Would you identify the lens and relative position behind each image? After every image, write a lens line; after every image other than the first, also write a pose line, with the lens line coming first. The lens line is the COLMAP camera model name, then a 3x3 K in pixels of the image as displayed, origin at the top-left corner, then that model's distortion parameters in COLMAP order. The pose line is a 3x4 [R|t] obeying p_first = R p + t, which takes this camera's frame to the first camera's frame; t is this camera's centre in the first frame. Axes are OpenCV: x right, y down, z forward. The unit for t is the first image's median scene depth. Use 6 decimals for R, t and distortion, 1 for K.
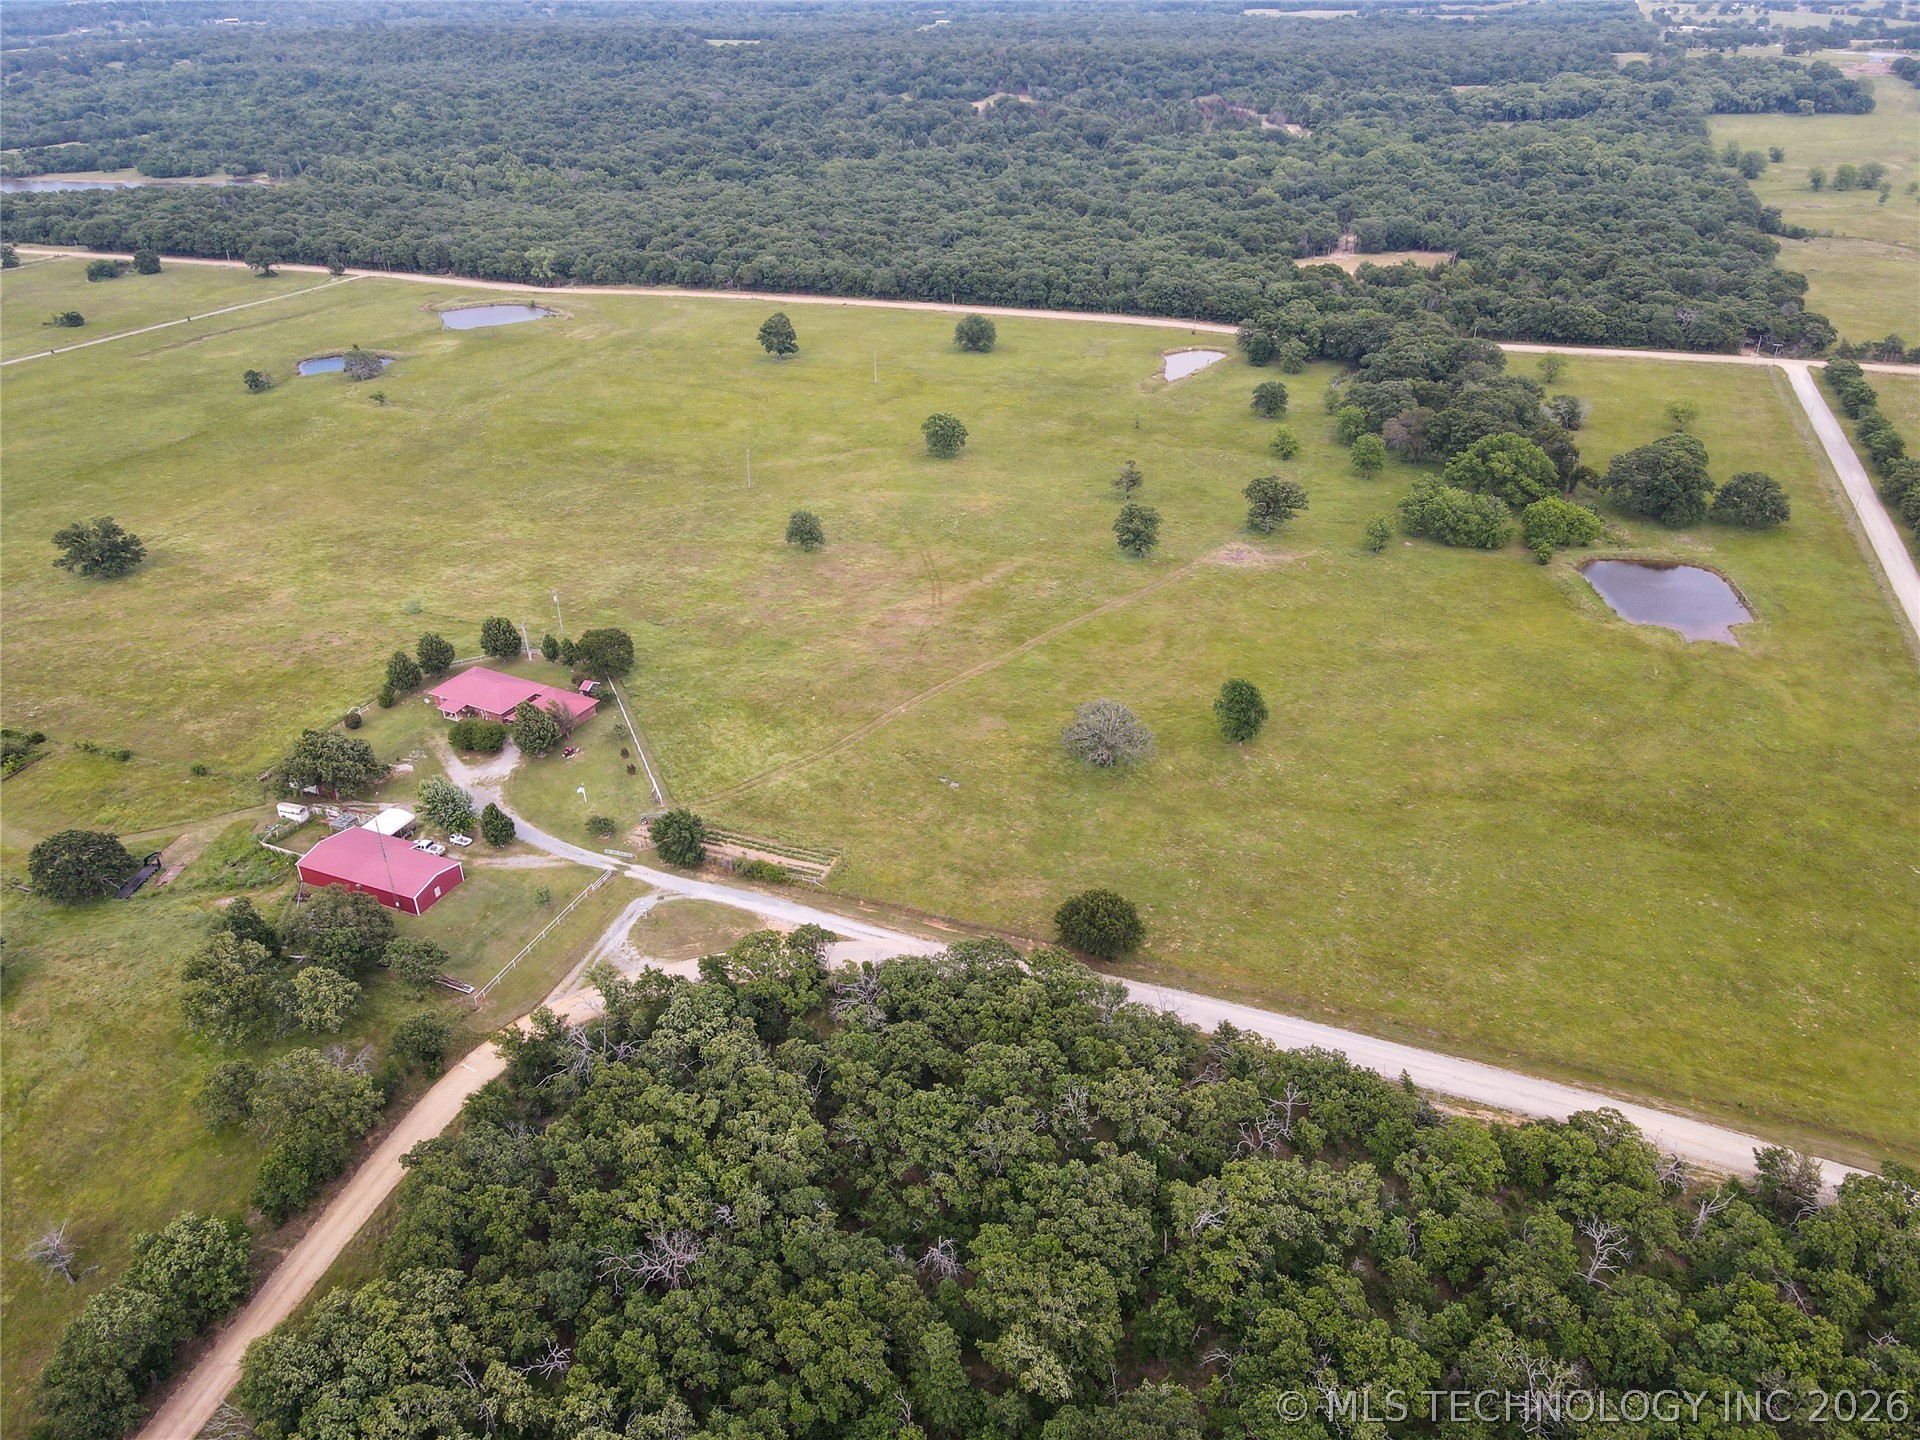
lens RADIAL K [[1359.4, 0, 960.0], [0, 1359.4, 720.0], [0, 0, 1]] dist [0.002082, 0.031495]
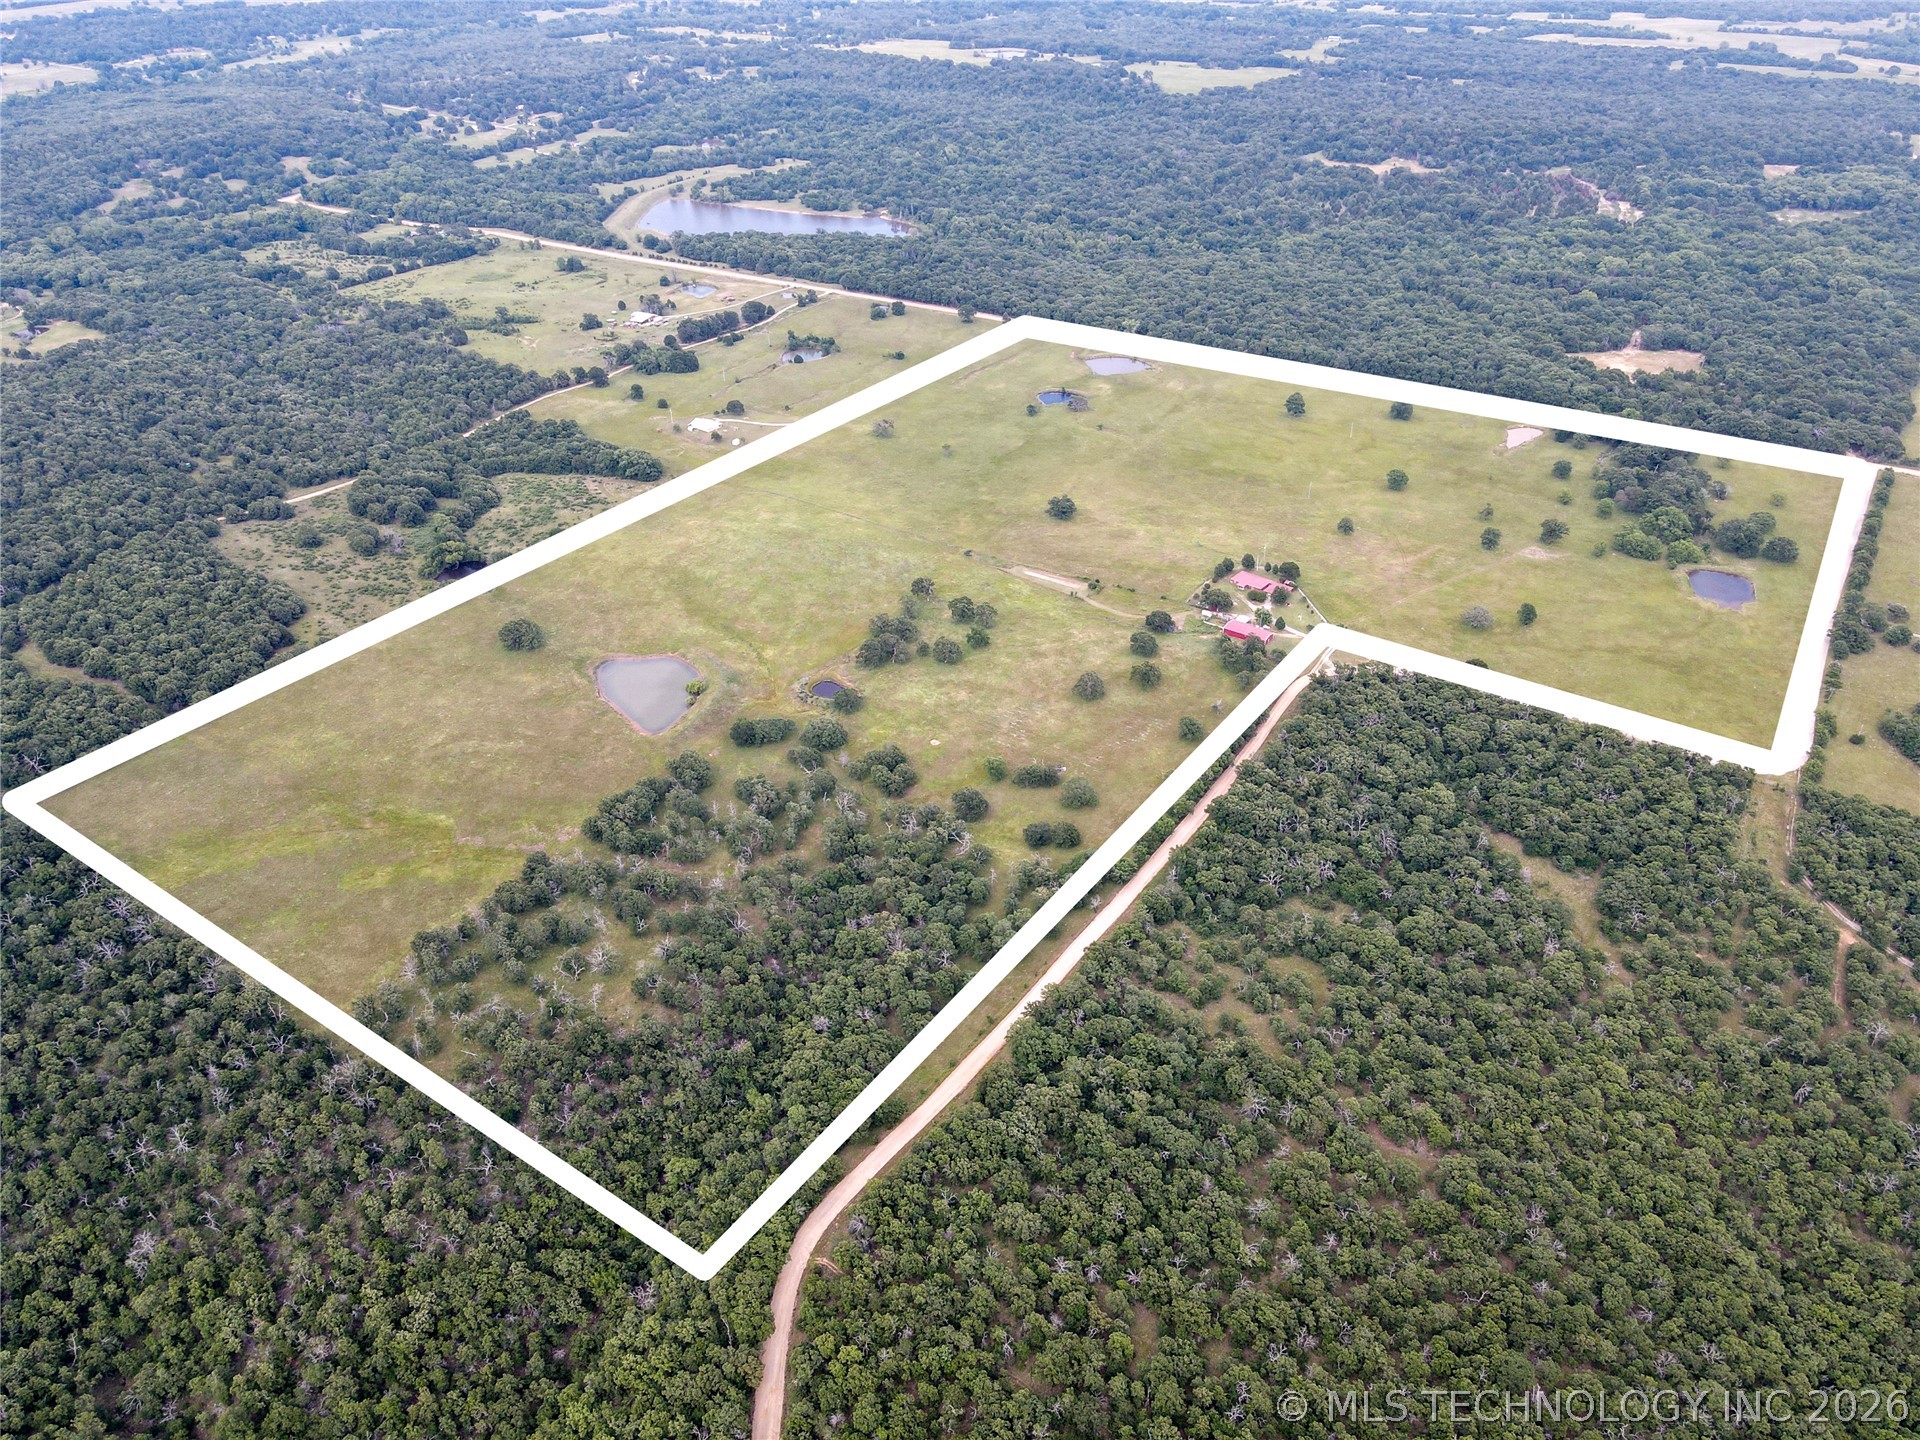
lens RADIAL K [[1359.4, 0, 960.0], [0, 1359.4, 720.0], [0, 0, 1]] dist [0.002082, 0.031495]
pose [[0.977528, 0.119897, -0.173392, -0.278806], [-0.107616, 0.991080, 0.078604, 0.075130], [0.181270, -0.058178, 0.981711, -1.302807]]
